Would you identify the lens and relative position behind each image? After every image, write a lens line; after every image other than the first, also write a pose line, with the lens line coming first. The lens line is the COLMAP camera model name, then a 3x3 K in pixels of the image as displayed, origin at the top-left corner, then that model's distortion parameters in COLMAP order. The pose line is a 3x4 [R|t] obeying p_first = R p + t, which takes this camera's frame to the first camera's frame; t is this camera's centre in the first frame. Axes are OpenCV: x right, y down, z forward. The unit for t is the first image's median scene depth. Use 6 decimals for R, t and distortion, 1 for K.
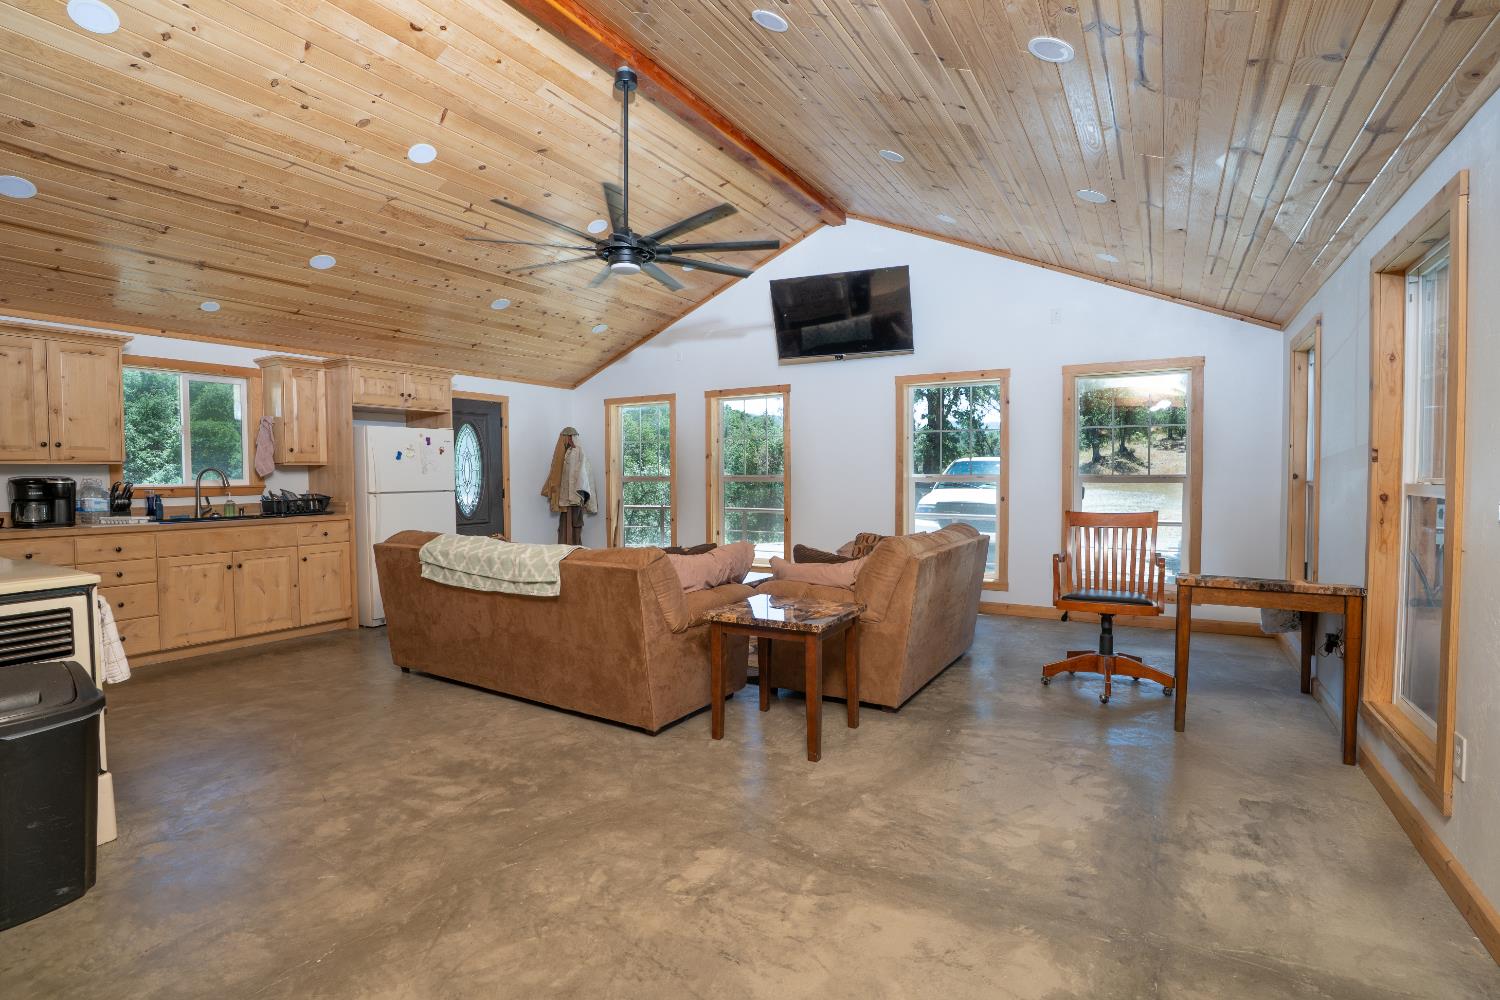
lens RADIAL K [[724.5, 0, 747.9], [0, 724.5, 495.7], [0, 0, 1]] dist [-0.006318, -0.000539]
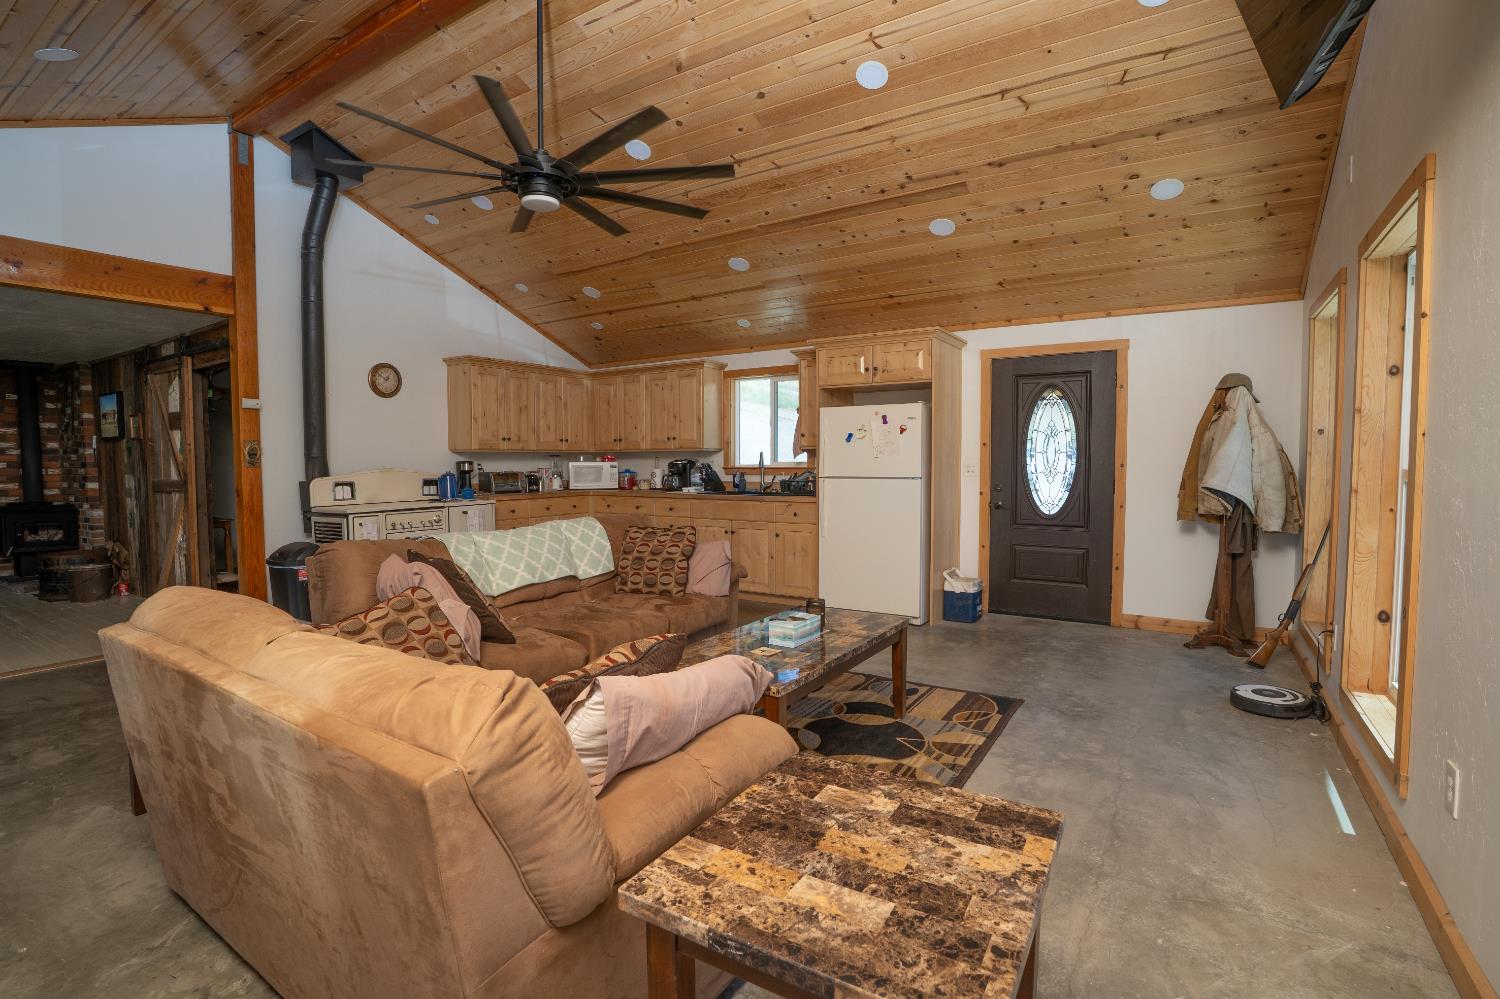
lens RADIAL K [[724.5, 0, 747.1], [0, 724.5, 498.3], [0, 0, 1]] dist [-0.006318, -0.000539]
pose [[-0.063549, 0.055024, -0.996461, 0.432711], [-0.033177, 0.997811, 0.057214, -0.025549], [0.997427, 0.036696, -0.061584, 0.893866]]
